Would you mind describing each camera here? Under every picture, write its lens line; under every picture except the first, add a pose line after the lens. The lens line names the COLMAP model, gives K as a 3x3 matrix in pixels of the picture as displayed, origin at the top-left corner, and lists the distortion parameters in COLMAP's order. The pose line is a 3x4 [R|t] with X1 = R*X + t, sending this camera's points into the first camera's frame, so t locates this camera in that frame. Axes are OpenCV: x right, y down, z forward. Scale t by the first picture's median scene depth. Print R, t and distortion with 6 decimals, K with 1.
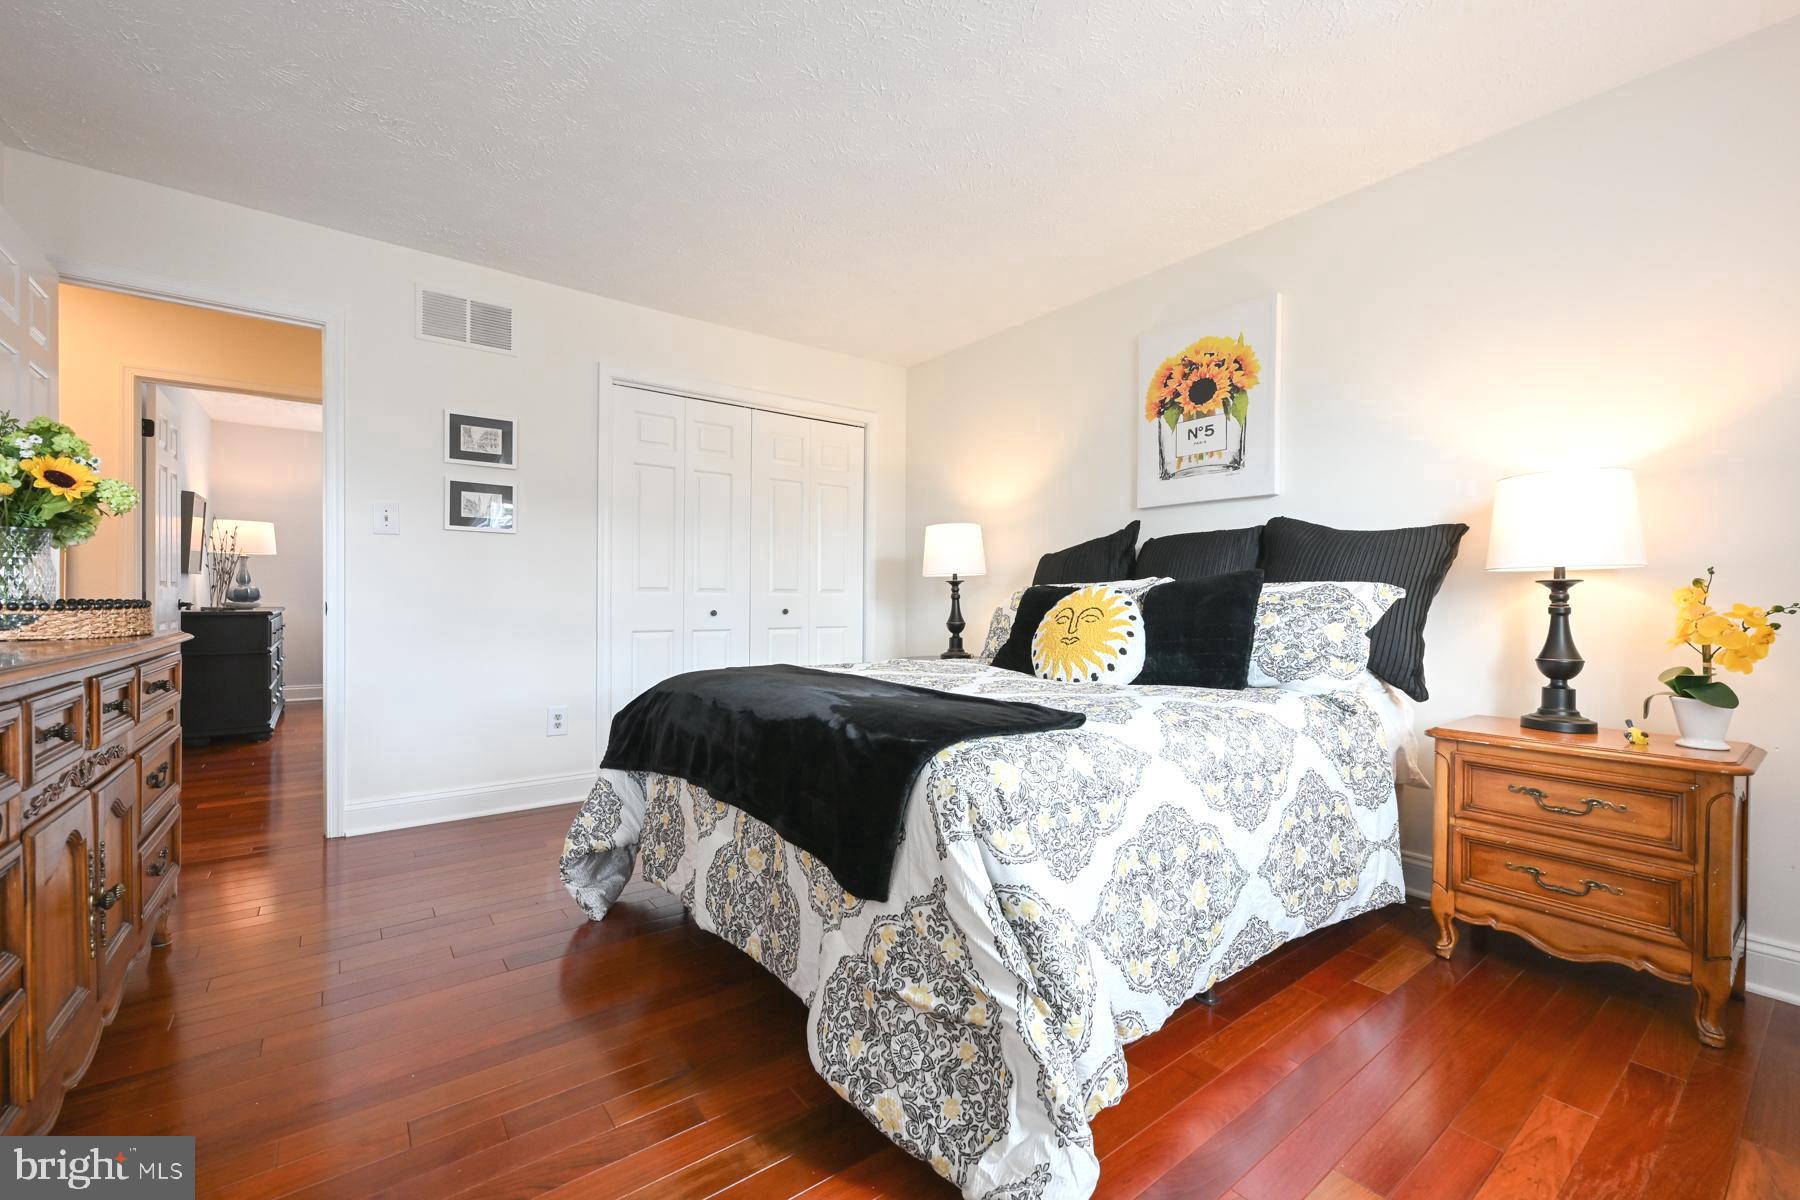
lens RADIAL K [[760.3, 0, 918.5], [0, 760.3, 606.9], [0, 0, 1]] dist [-0.004190, -0.000750]
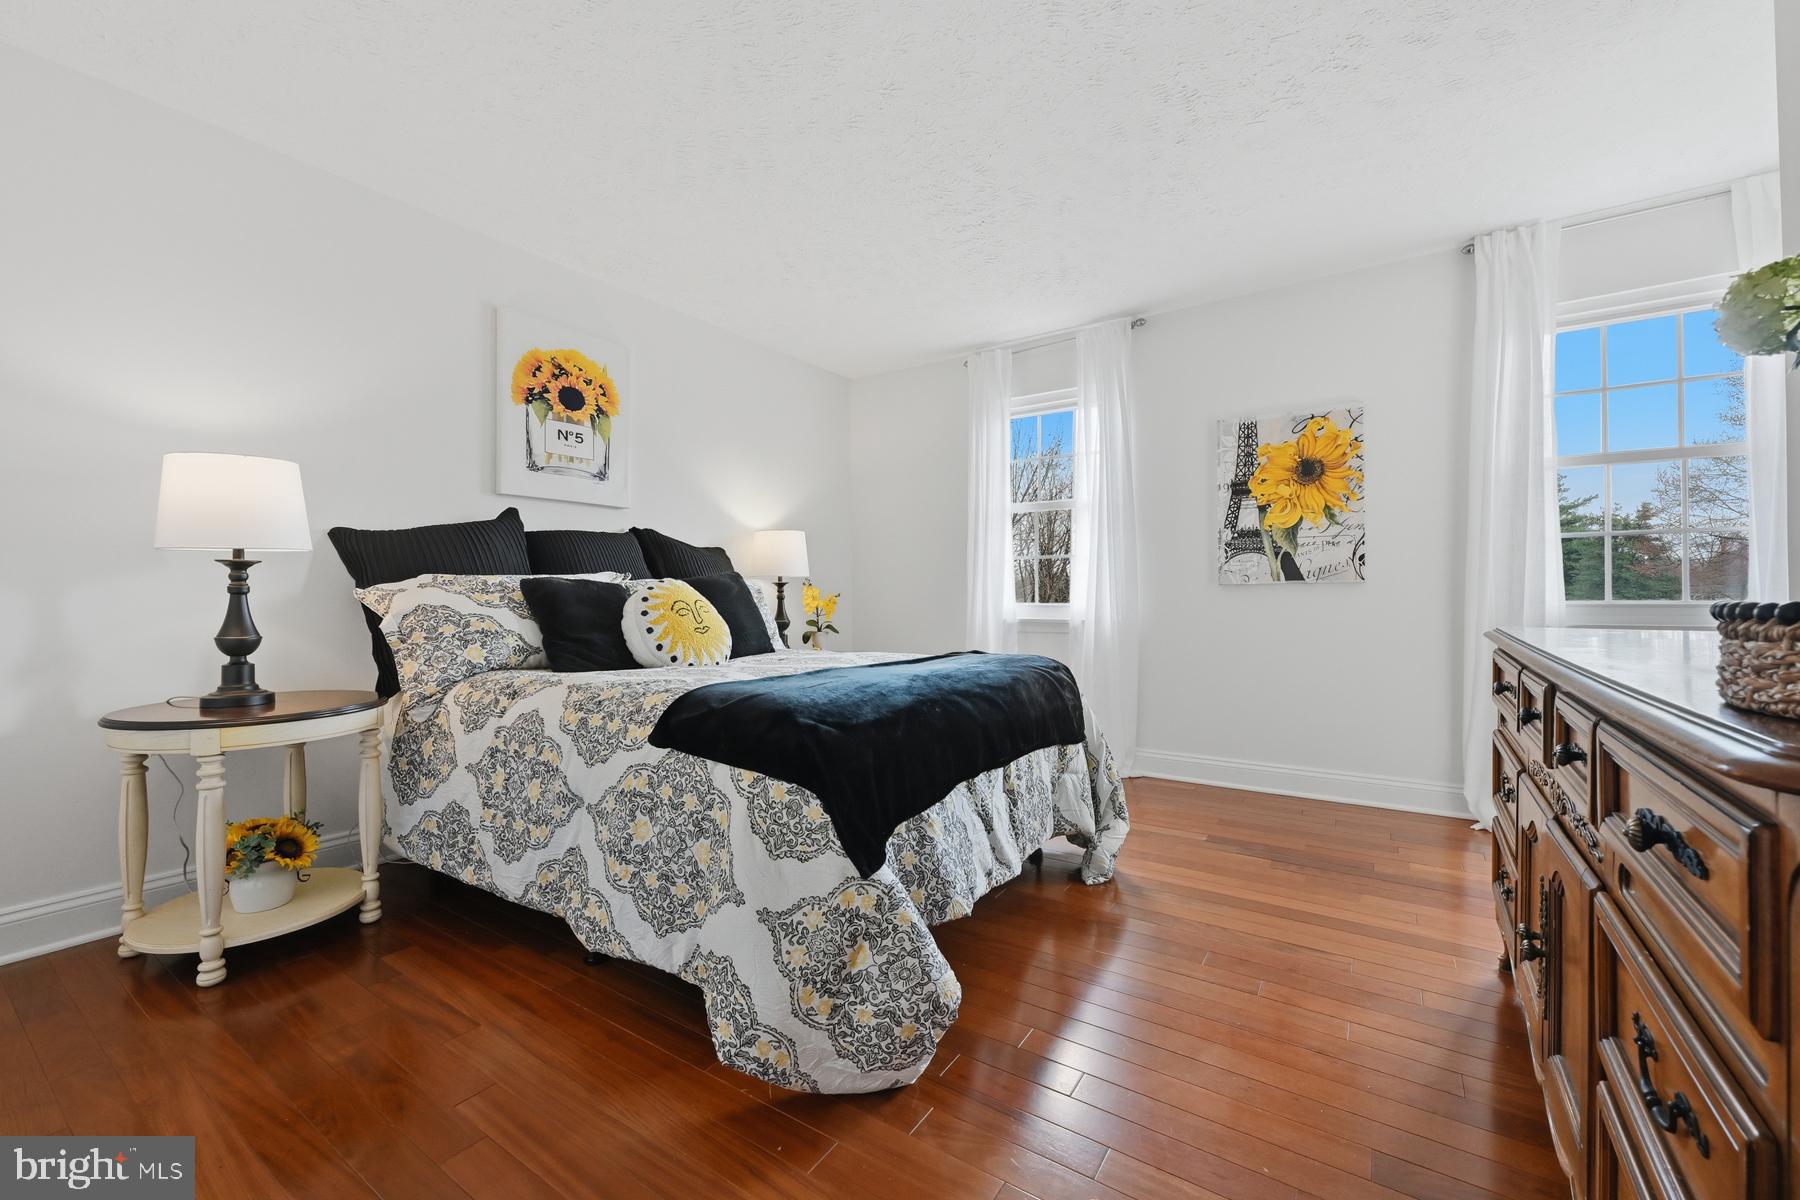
lens RADIAL K [[720.0, 0, 912.7], [0, 720.0, 588.1], [0, 0, 1]] dist [0.000313, -0.000420]
pose [[-0.307025, -0.011627, 0.951630, -0.718742], [-0.008121, 0.999921, 0.009597, -0.027512], [-0.951667, -0.004782, -0.307095, 0.814460]]
